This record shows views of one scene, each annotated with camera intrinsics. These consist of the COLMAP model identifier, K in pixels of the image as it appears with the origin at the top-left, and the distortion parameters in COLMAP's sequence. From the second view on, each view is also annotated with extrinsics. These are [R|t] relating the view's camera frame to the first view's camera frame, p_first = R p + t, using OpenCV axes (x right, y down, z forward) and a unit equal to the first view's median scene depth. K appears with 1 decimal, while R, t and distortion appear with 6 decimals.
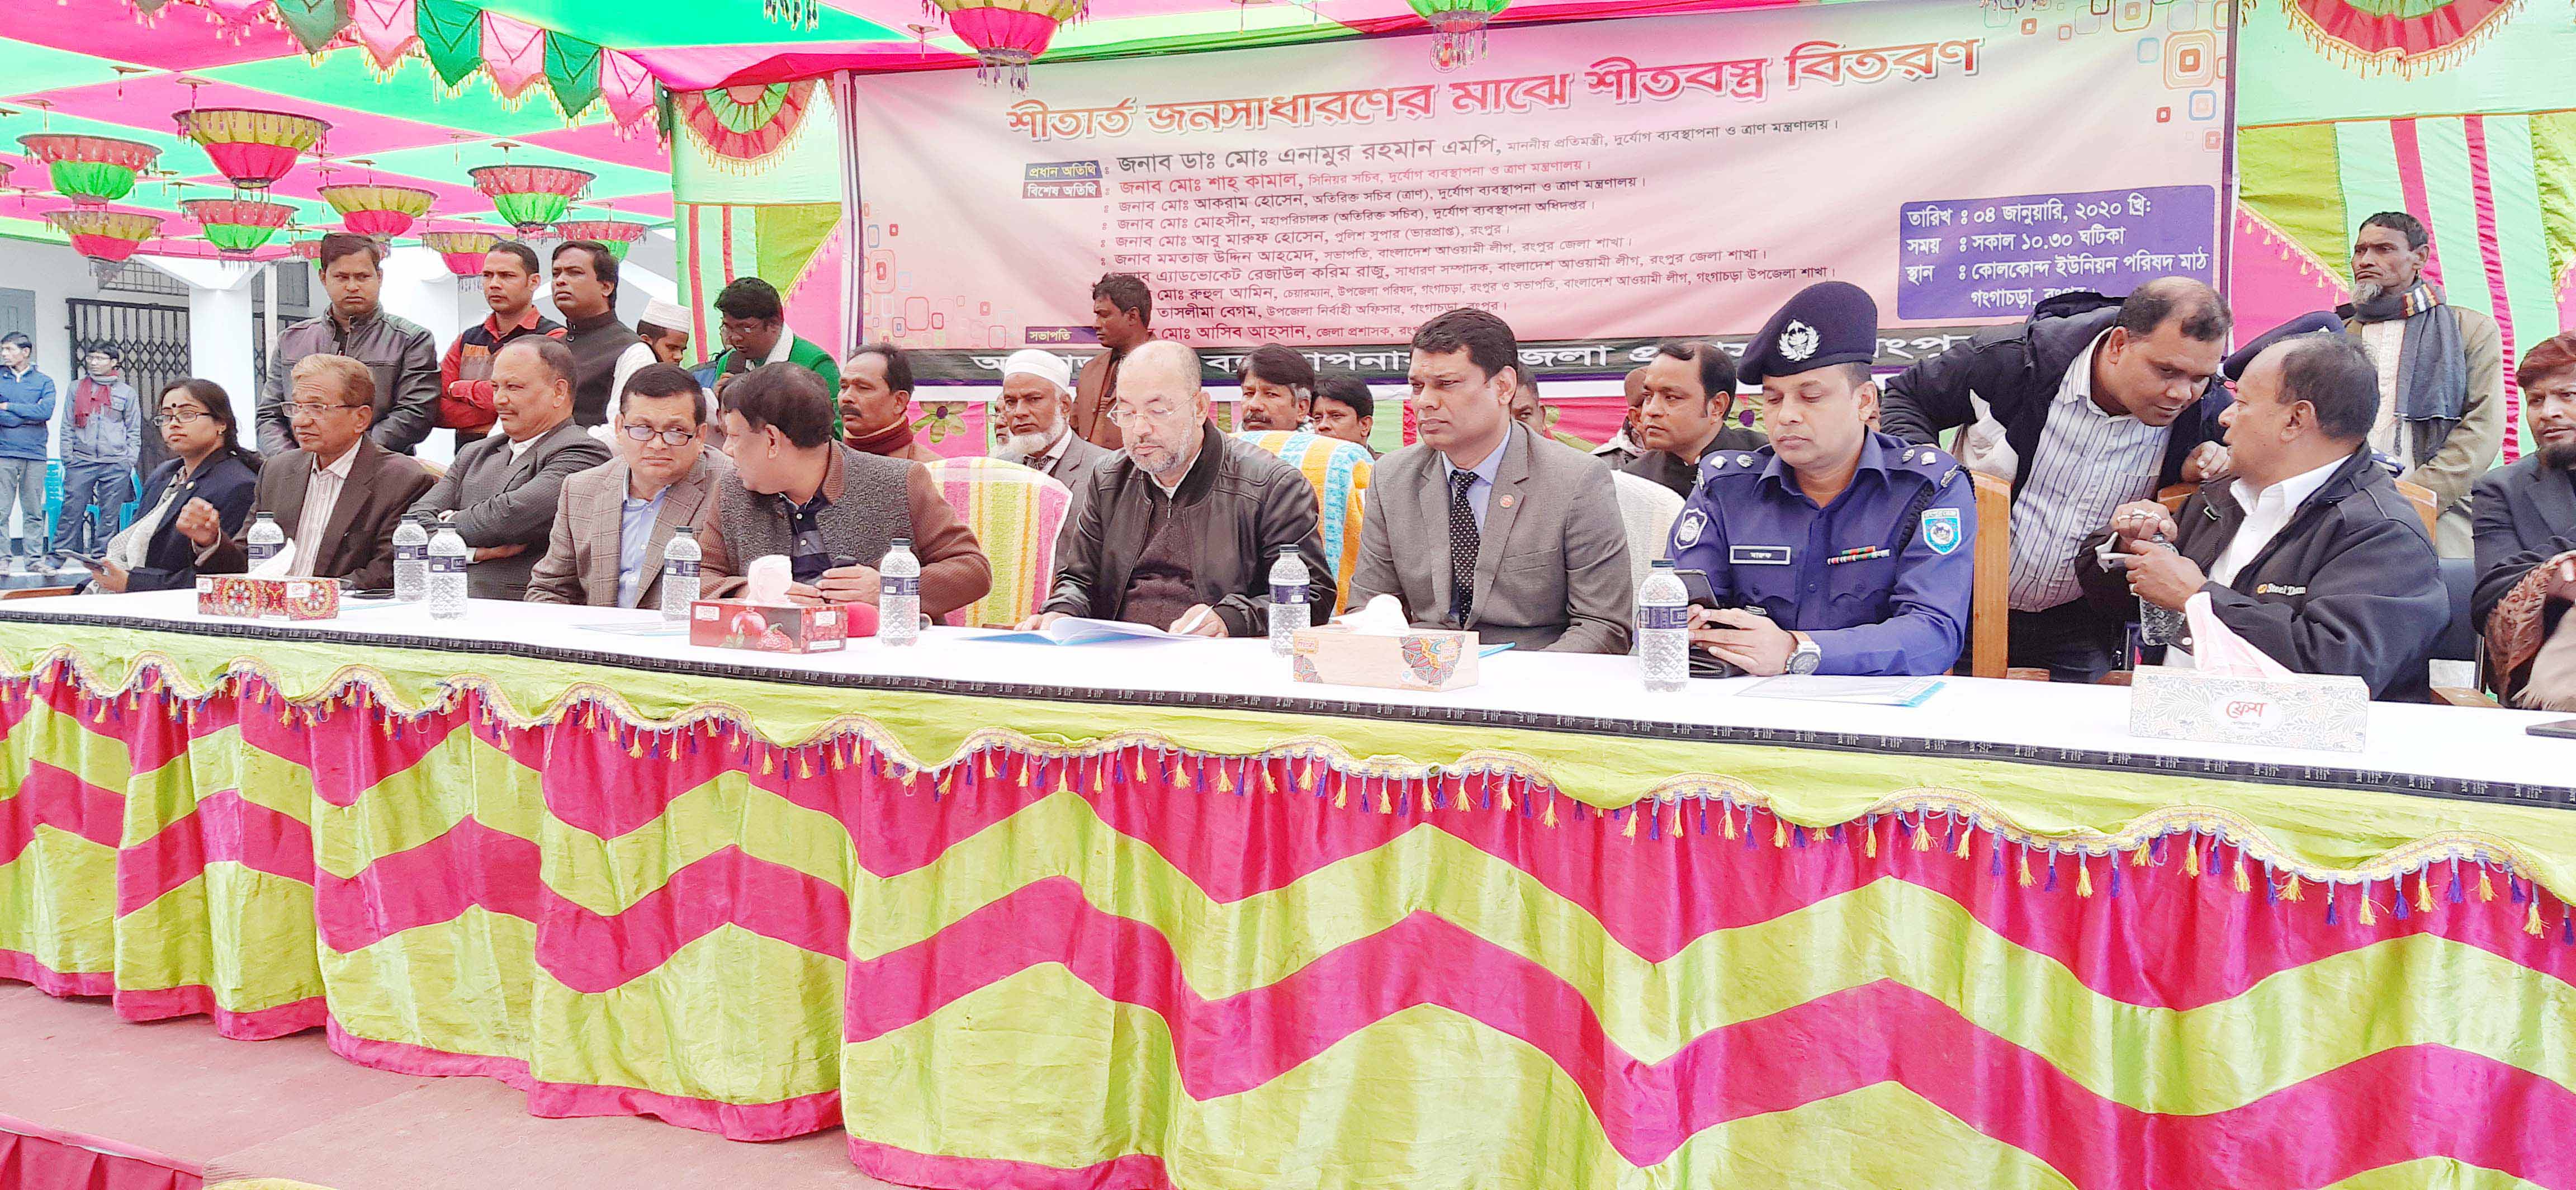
lens RADIAL K [[1991.1, 0, 1293.8], [0, 1991.1, 601.7], [0, 0, 1]] dist [0.115884, -0.225969]
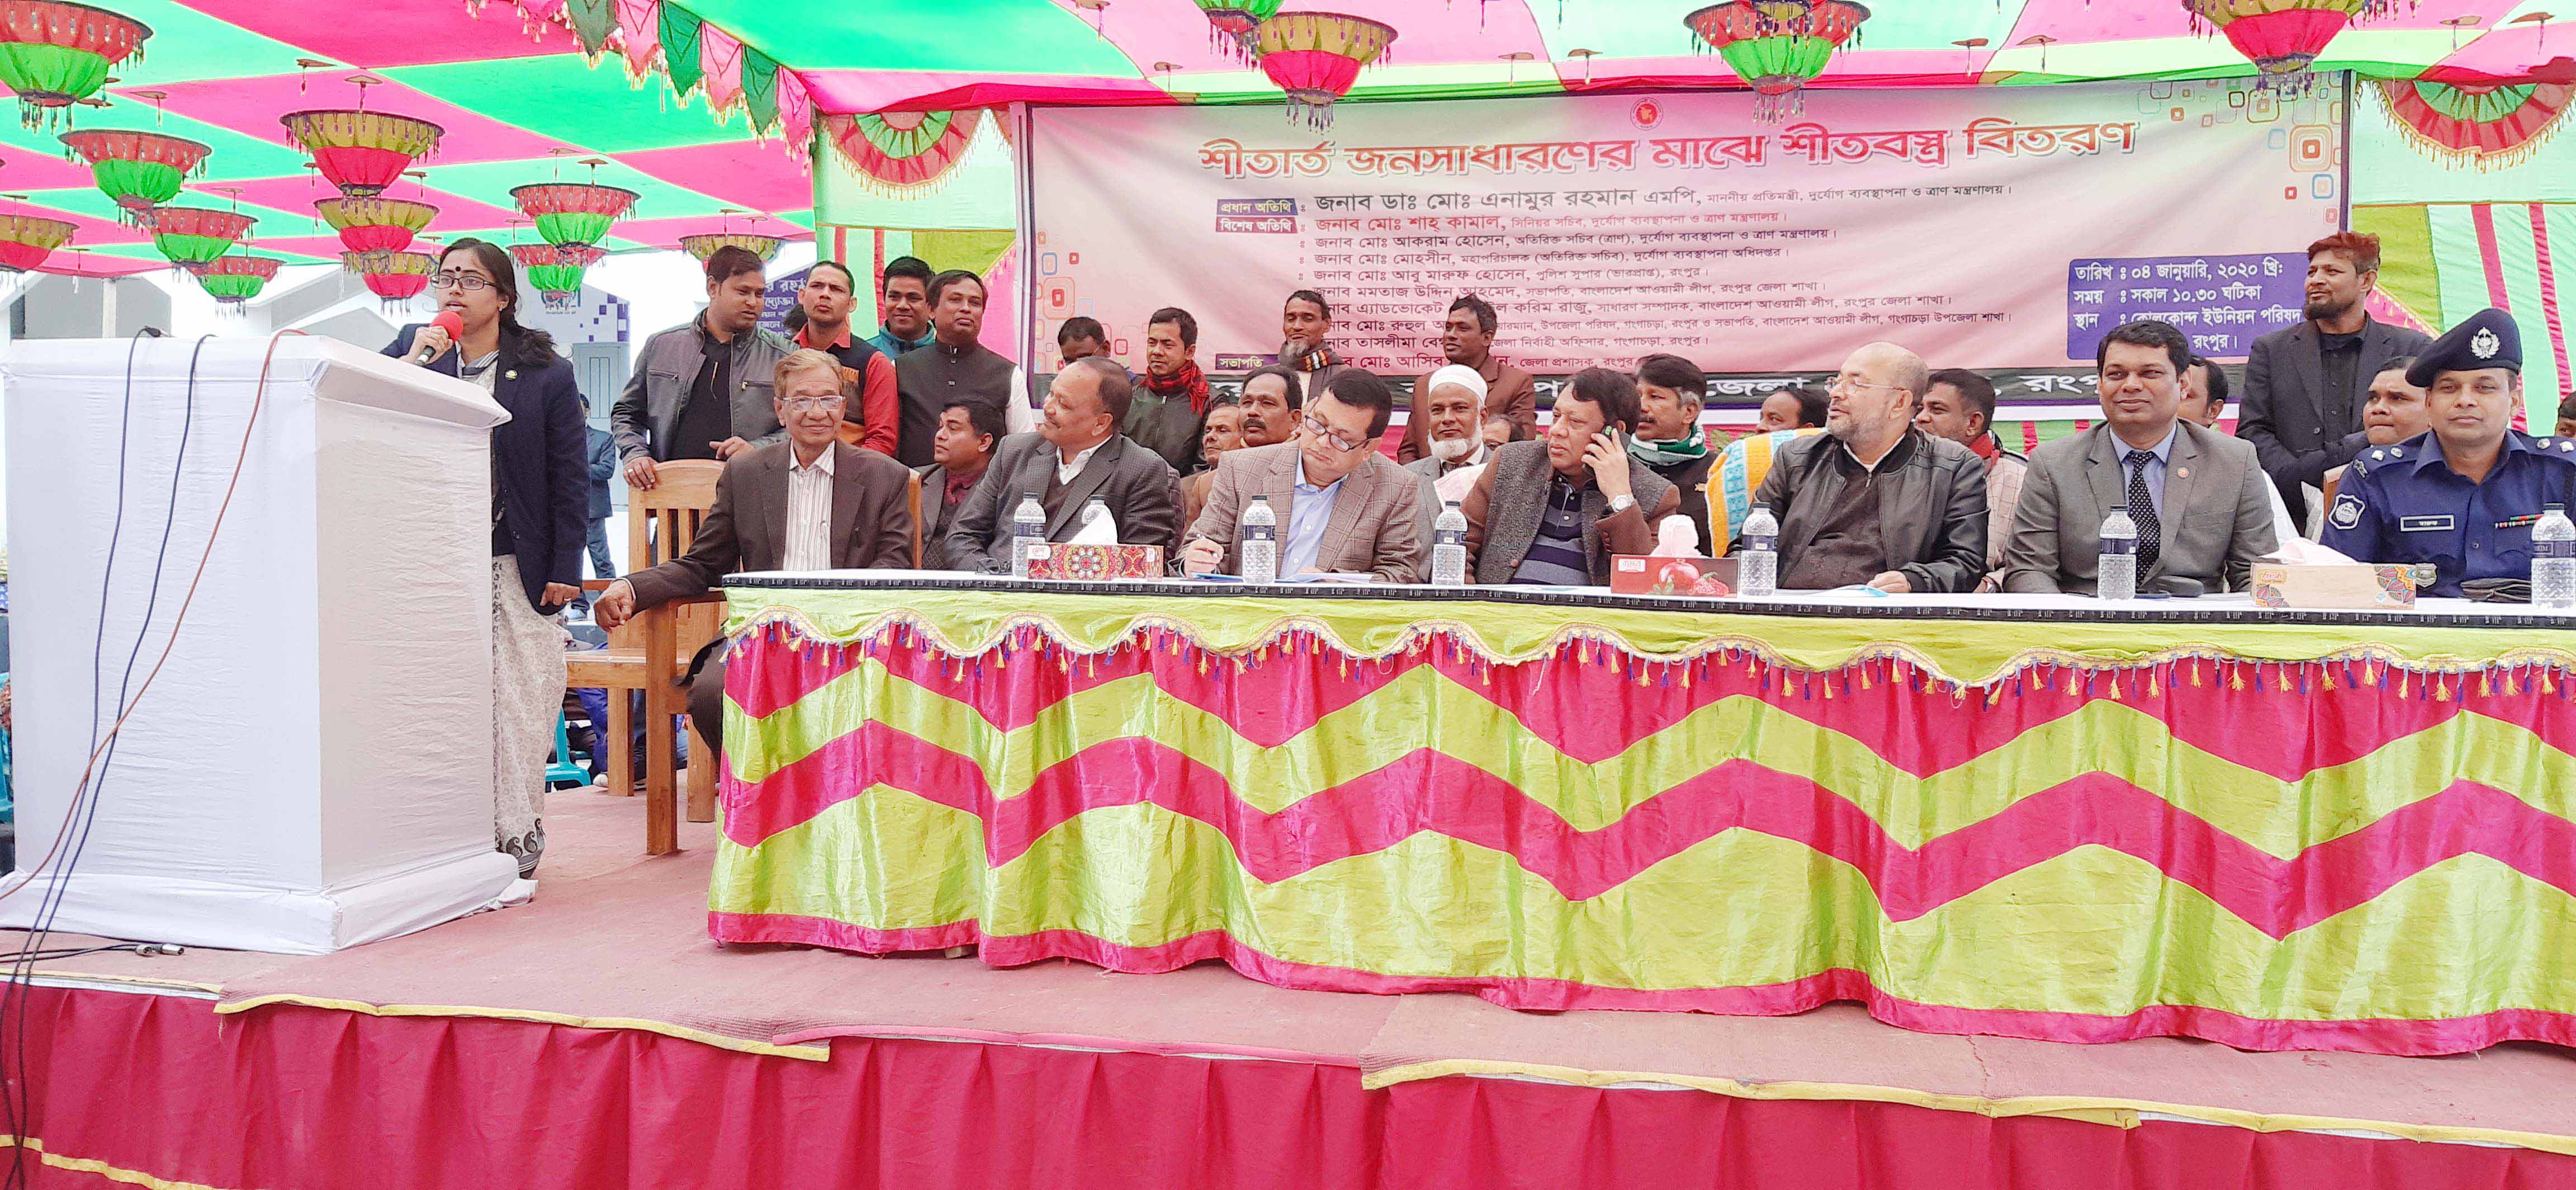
lens RADIAL K [[1991.1, 0, 1293.8], [0, 1991.1, 601.7], [0, 0, 1]] dist [0.115884, -0.225969]
pose [[0.976177, -0.003002, 0.216954, -0.366569], [0.010111, 0.999447, -0.031667, 0.030311], [-0.216739, 0.033106, 0.975668, -0.031030]]
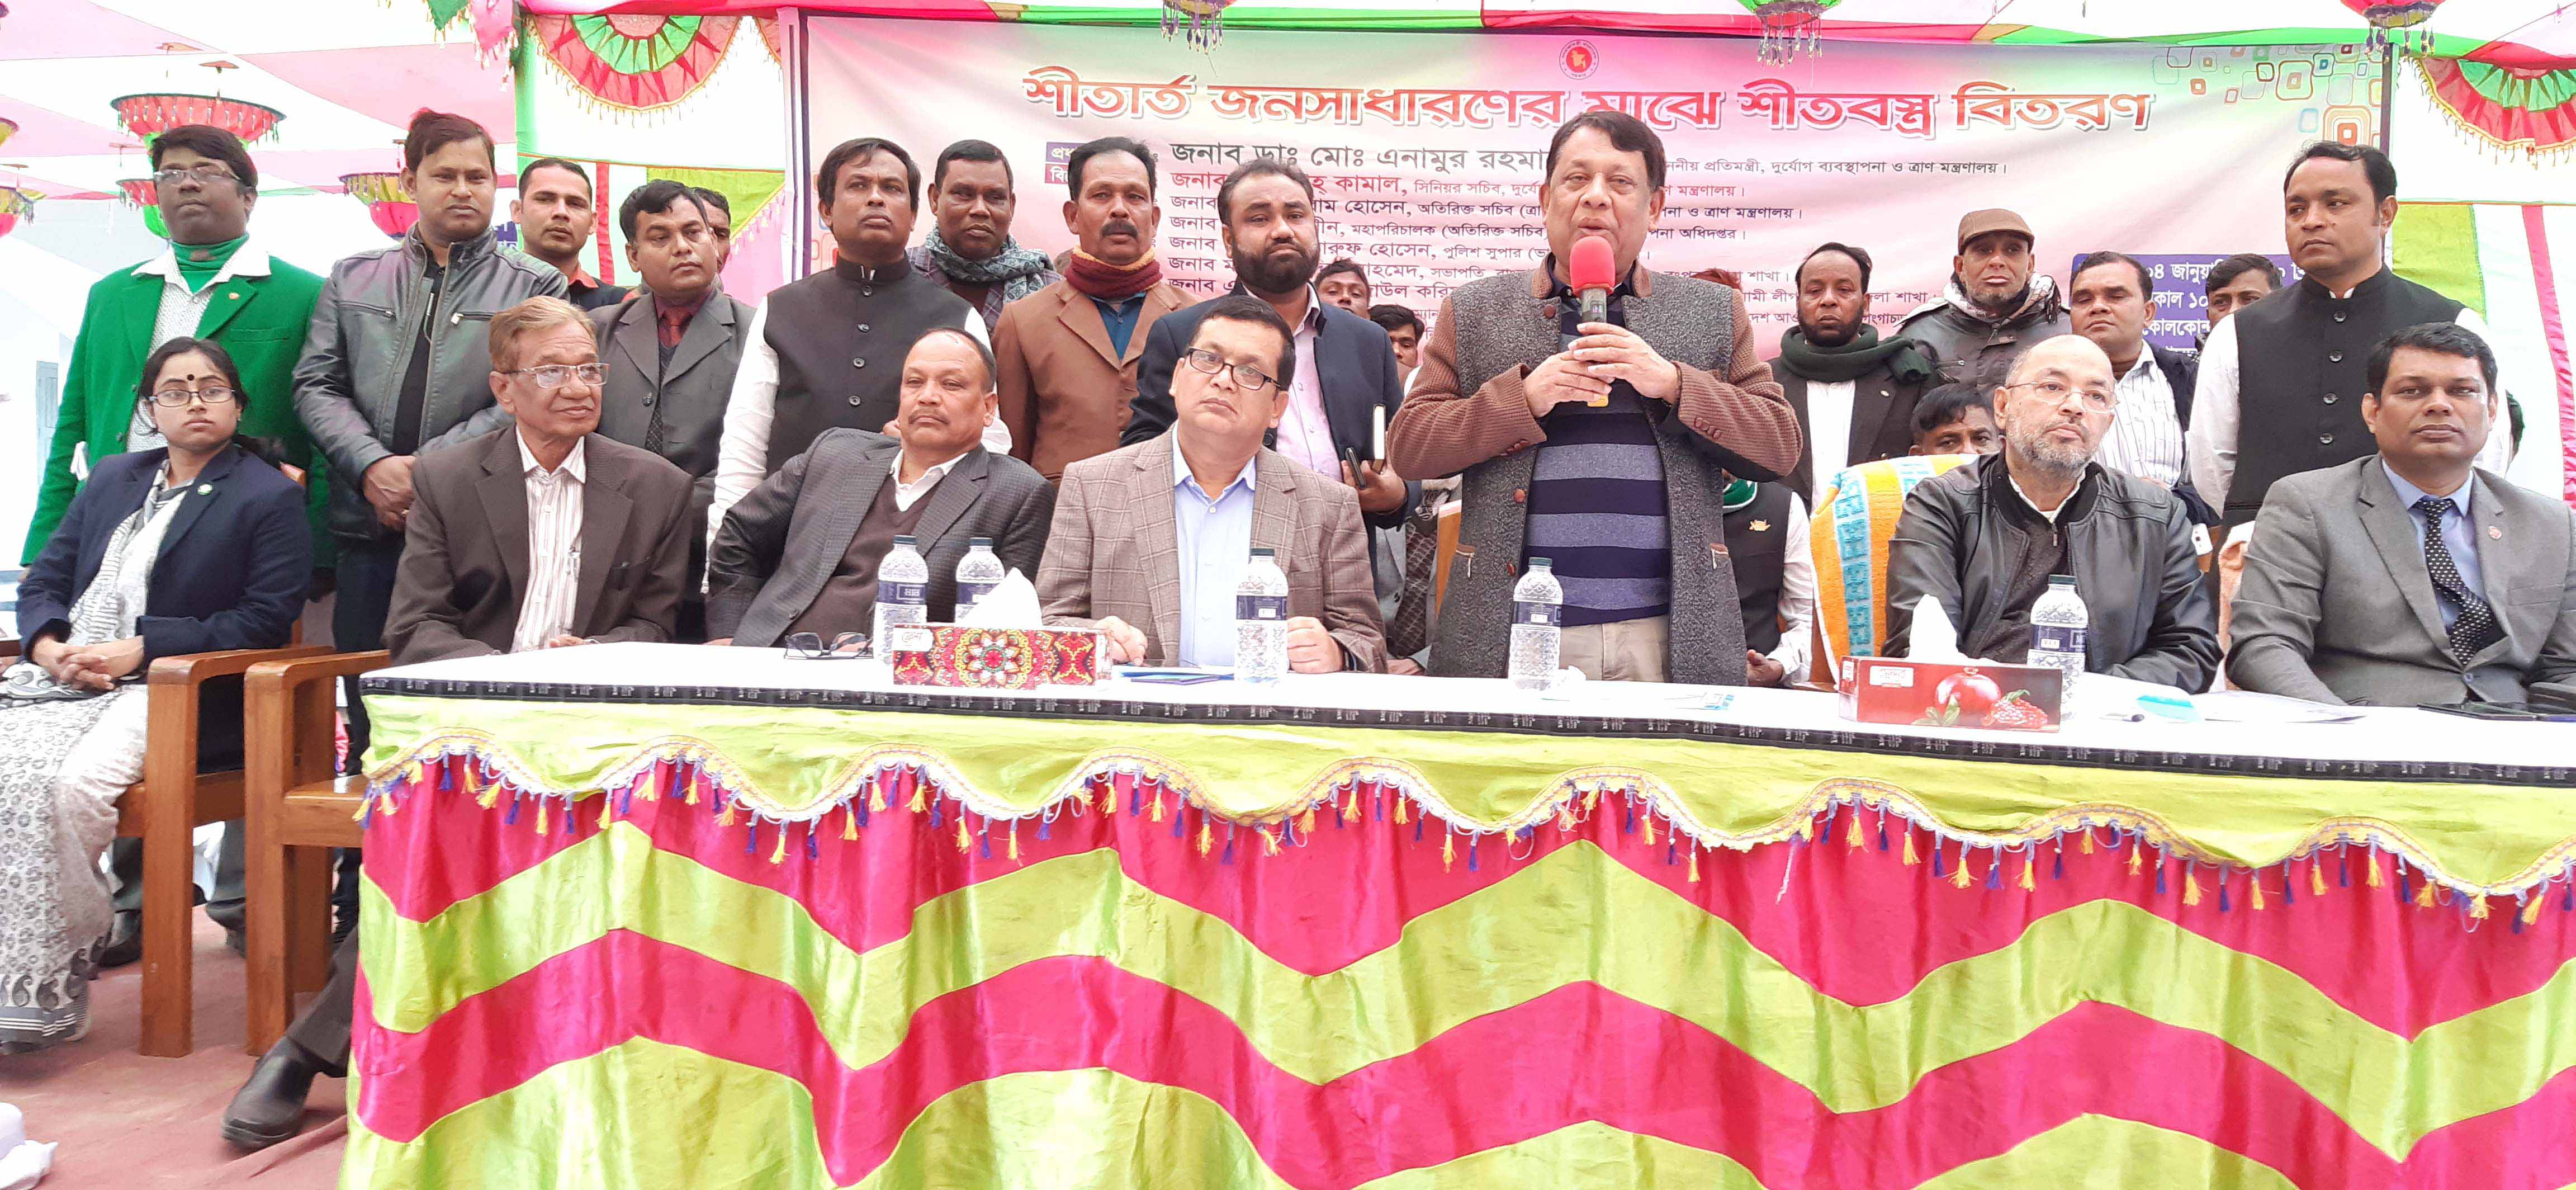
lens RADIAL K [[1974.2, 0, 1303.5], [0, 1974.2, 627.0], [0, 0, 1]] dist [0.121878, -0.226485]
pose [[0.934912, 0.002209, 0.354873, -0.373107], [0.004057, 0.999849, -0.016911, -0.000496], [-0.354857, 0.017249, 0.934762, 0.209296]]
